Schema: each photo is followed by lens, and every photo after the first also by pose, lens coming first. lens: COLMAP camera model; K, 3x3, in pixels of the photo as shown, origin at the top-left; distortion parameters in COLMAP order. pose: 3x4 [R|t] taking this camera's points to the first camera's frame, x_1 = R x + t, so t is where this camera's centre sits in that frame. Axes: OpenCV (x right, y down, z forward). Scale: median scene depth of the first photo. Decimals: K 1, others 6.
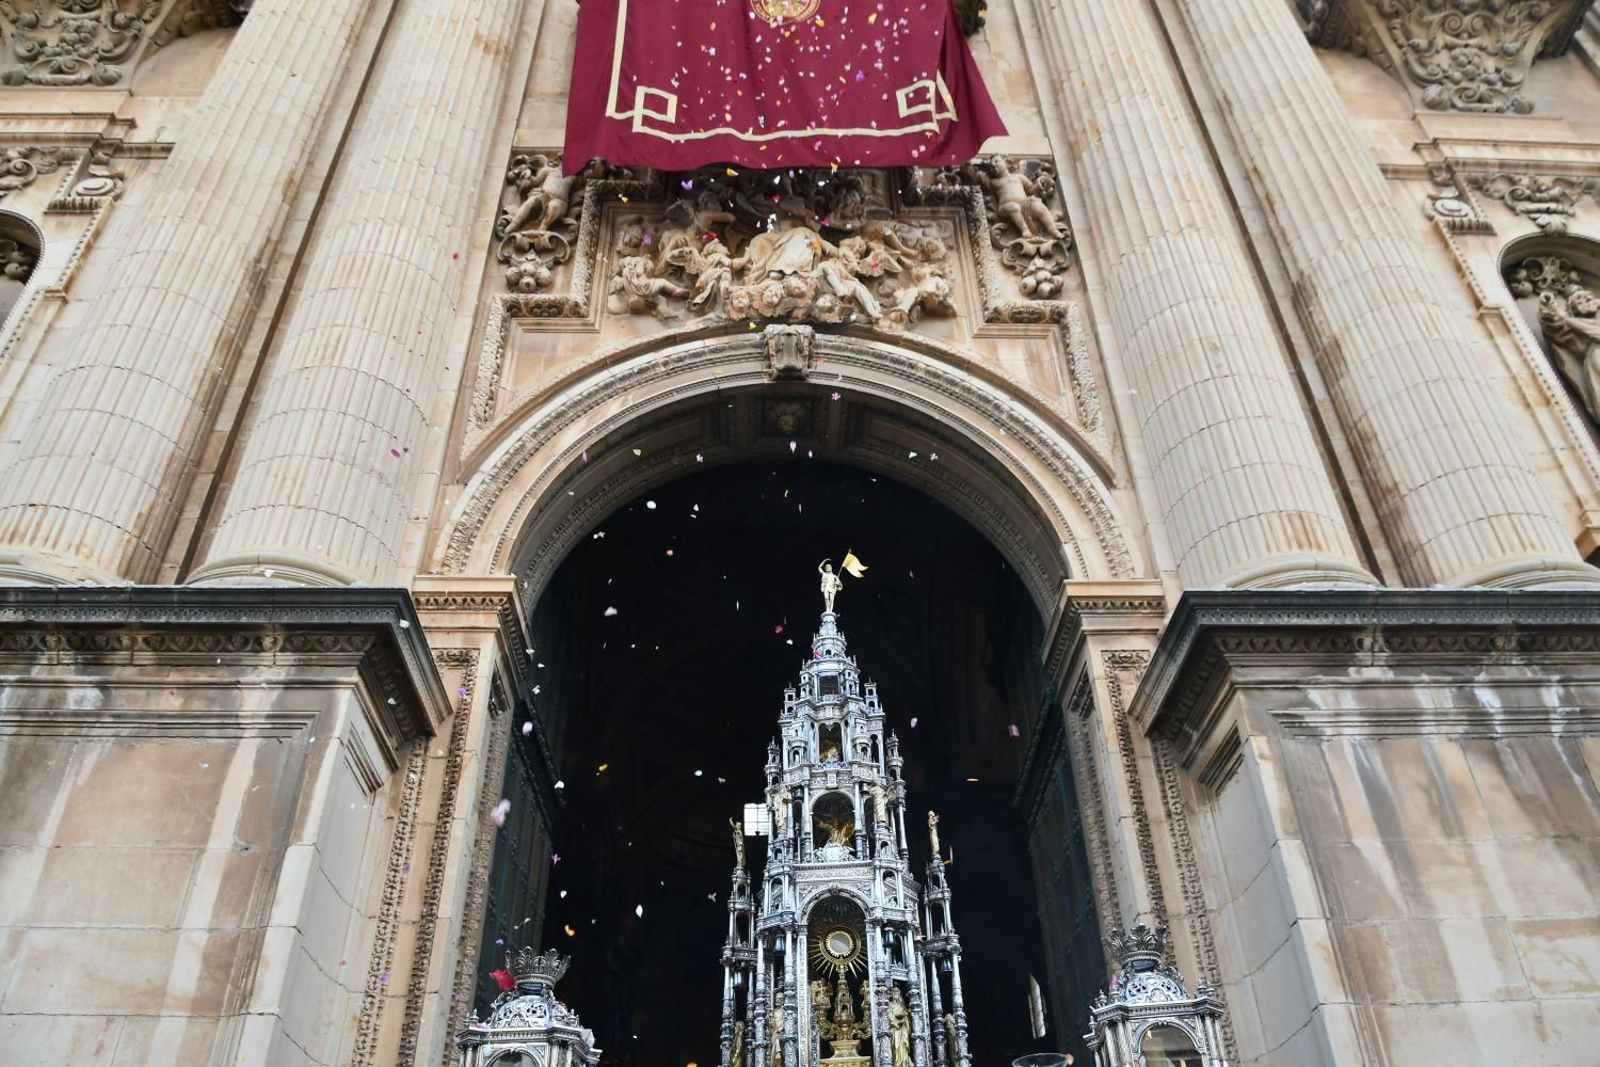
lens RADIAL K [[1217.2, 0, 801.6], [0, 1217.2, 543.2], [0, 0, 1]] dist [-0.053083, 0.000499]
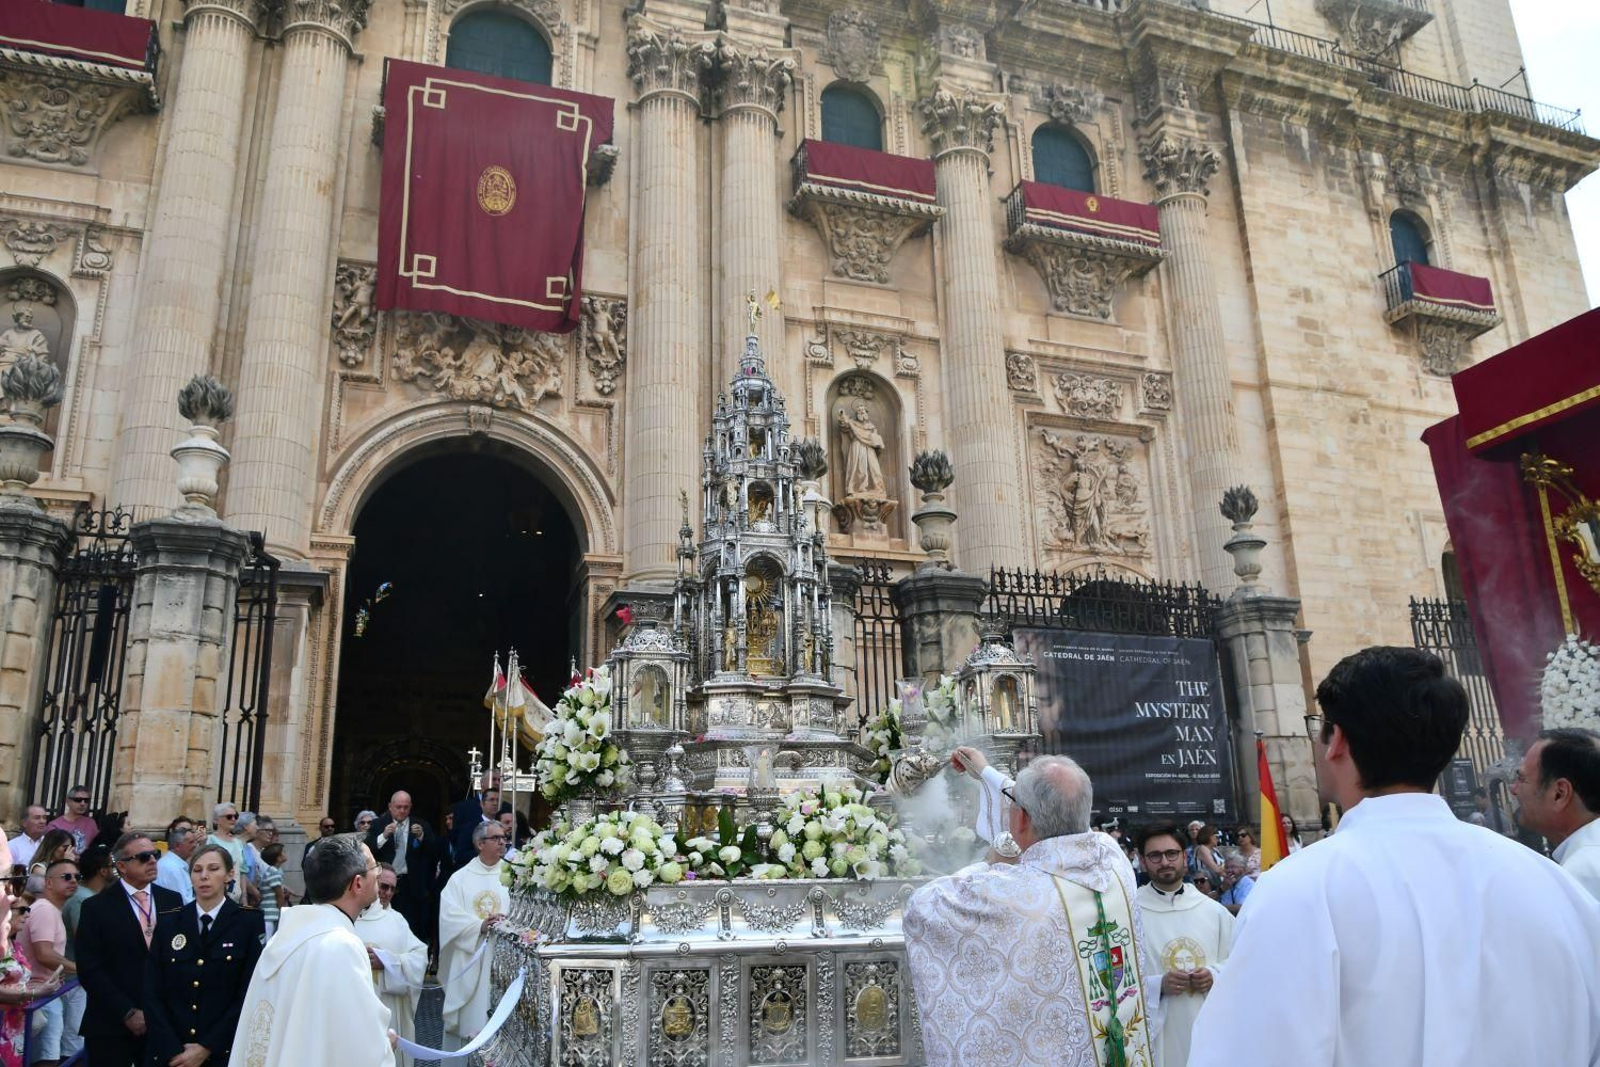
lens RADIAL K [[1226.4, 0, 801.4], [0, 1226.4, 541.6], [0, 0, 1]] dist [-0.052084, -0.002066]
pose [[0.952280, 0.080720, 0.294360, -0.127605], [-0.181923, 0.924481, 0.335022, -1.148622], [-0.245087, -0.372585, 0.895049, -1.696772]]
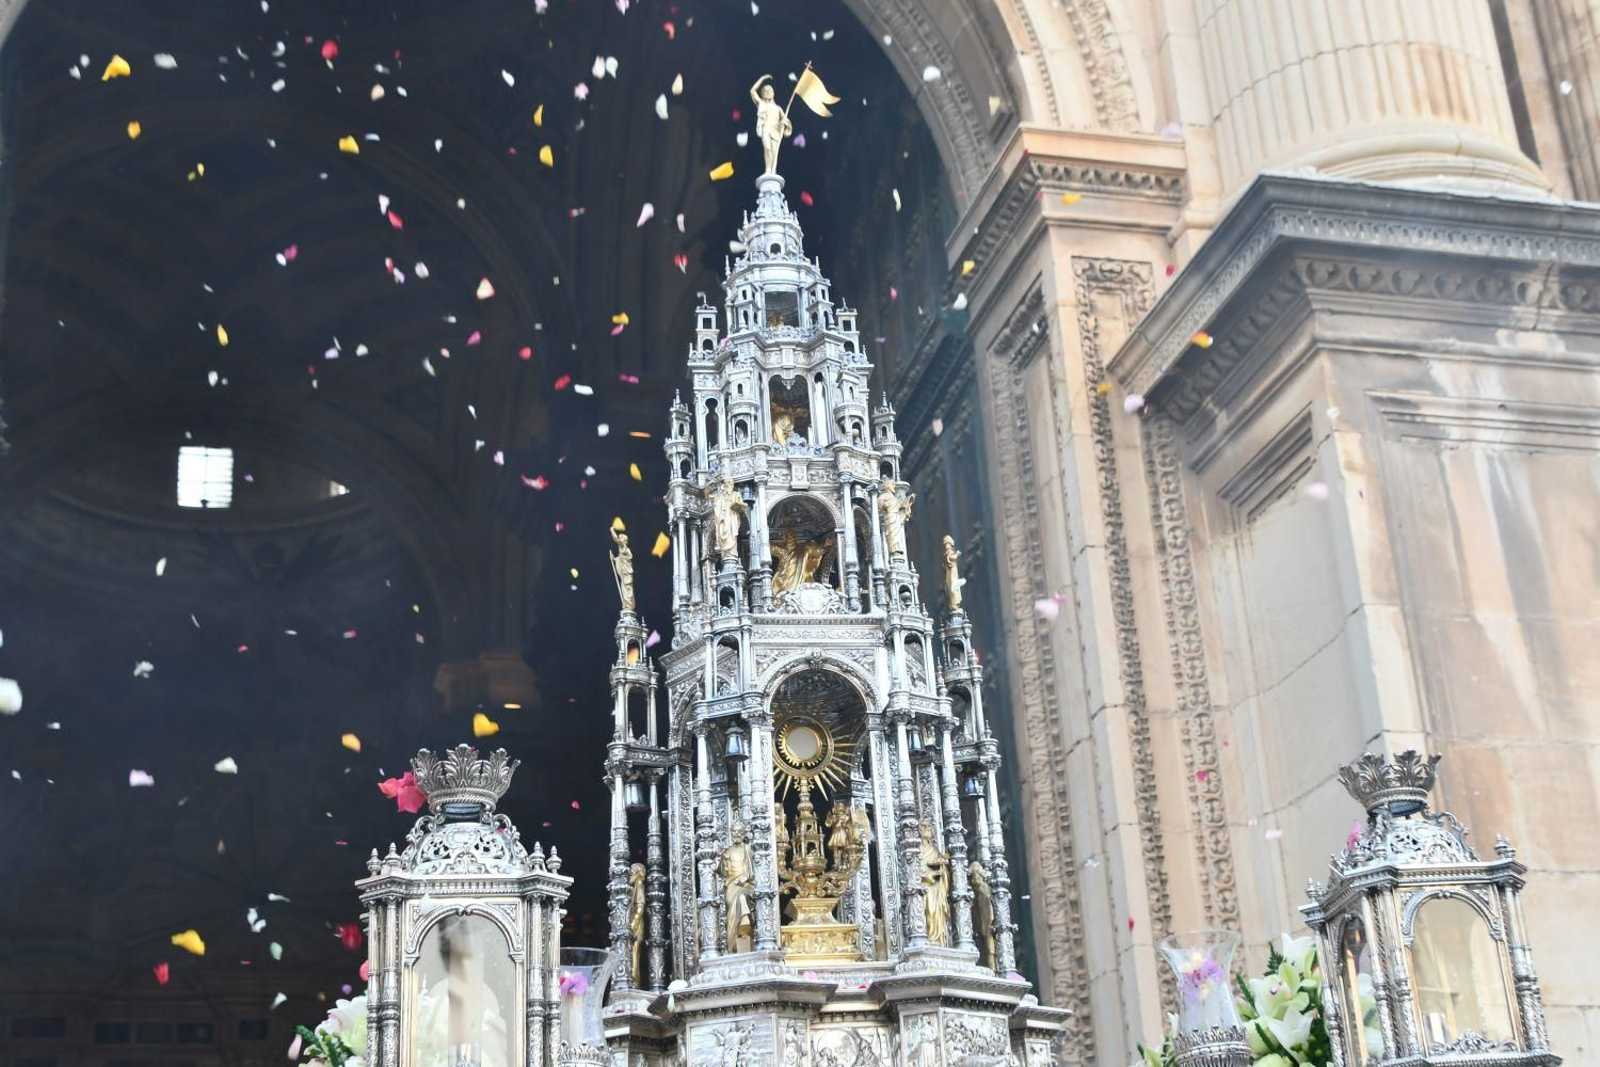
lens RADIAL K [[2309.9, 0, 807.4], [0, 2309.9, 536.1], [0, 0, 1]] dist [-0.017387, 0.079631]
pose [[0.971618, 0.060447, 0.228700, -0.137357], [-0.113142, 0.967794, 0.224885, -0.016582], [-0.207741, -0.244379, 0.947166, -0.037273]]
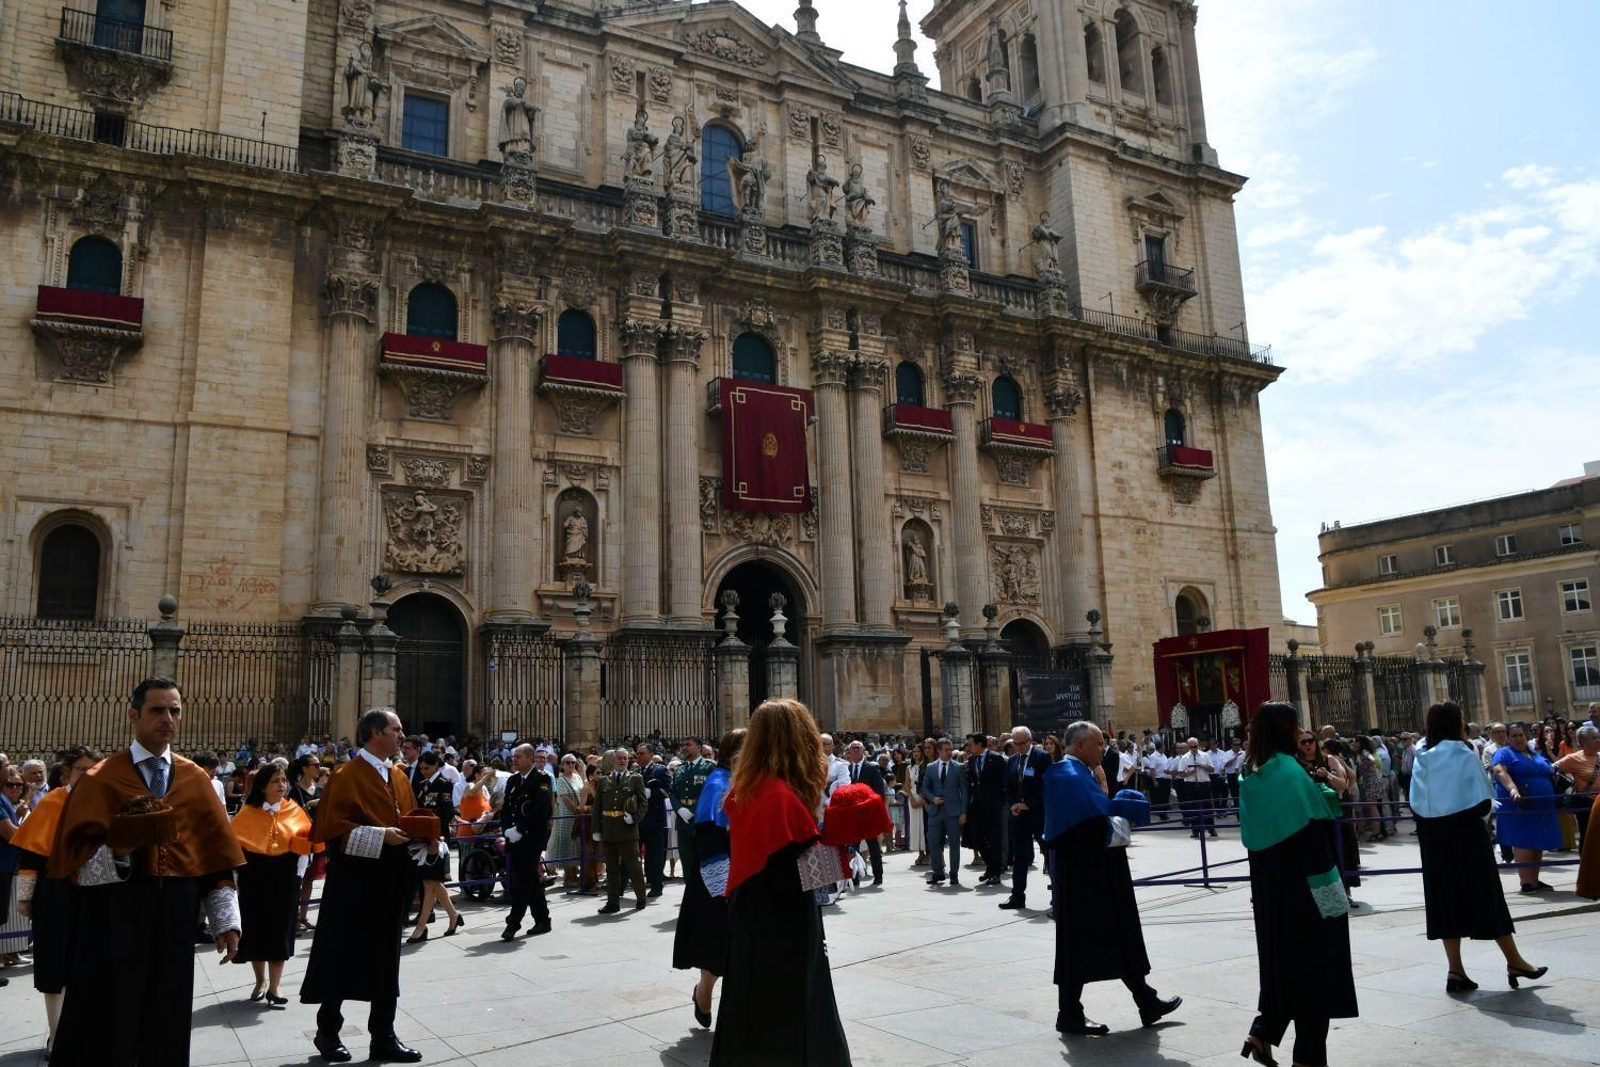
lens RADIAL K [[1226.4, 0, 801.4], [0, 1226.4, 541.6], [0, 0, 1]] dist [-0.052084, -0.002066]
pose [[0.887938, 0.078966, 0.453134, -2.966990], [-0.272042, 0.884535, 0.378934, -2.975567], [-0.370890, -0.459741, 0.806895, -4.203062]]
